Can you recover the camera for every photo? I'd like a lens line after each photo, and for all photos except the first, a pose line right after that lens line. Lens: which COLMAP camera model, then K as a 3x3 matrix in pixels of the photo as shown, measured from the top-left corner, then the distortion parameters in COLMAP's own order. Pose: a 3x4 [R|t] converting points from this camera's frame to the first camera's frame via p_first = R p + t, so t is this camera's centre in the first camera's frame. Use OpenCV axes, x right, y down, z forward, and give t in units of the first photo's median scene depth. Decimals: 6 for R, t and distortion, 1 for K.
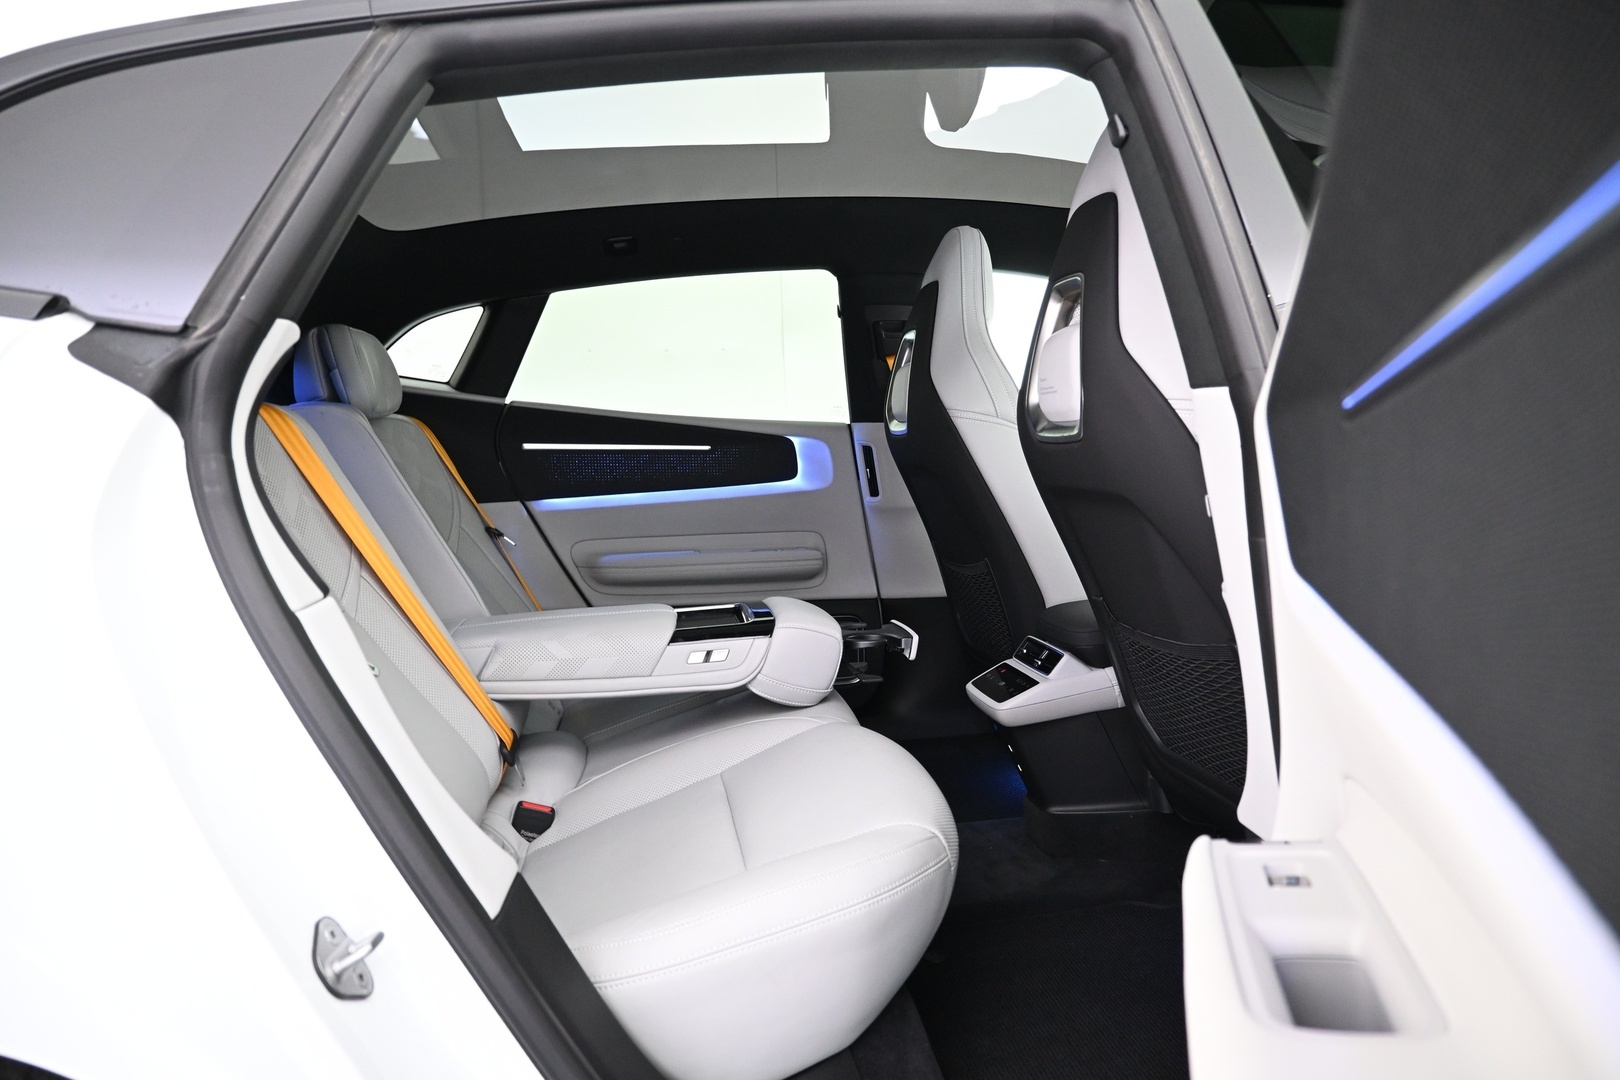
lens RADIAL K [[1116.9, 0, 817.4], [0, 1116.9, 560.3], [0, 0, 1]] dist [-0.008946, -0.001586]
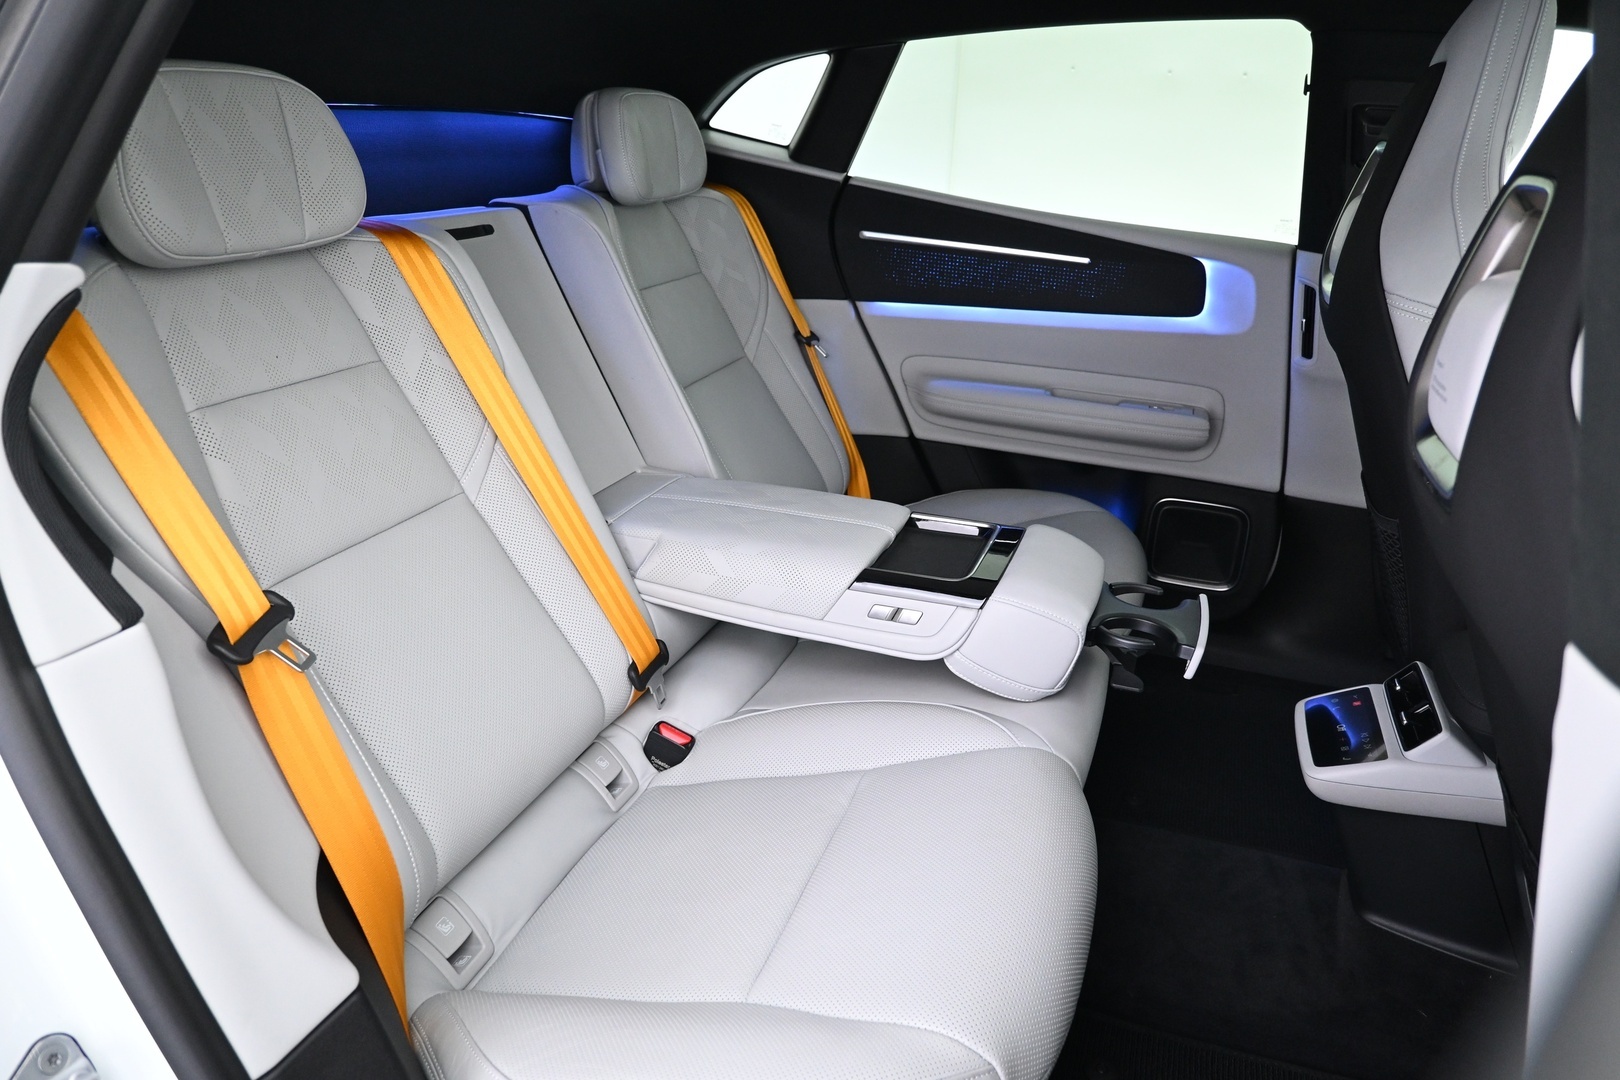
lens RADIAL K [[1116.6, 0, 810.0], [0, 1116.6, 540.0], [0, 0, 1]] dist [0.005343, -0.000052]
pose [[0.874426, 0.239126, -0.422134, 0.113478], [-0.122910, 0.950897, 0.284055, -0.120889], [0.469331, -0.196501, 0.860881, 0.226711]]
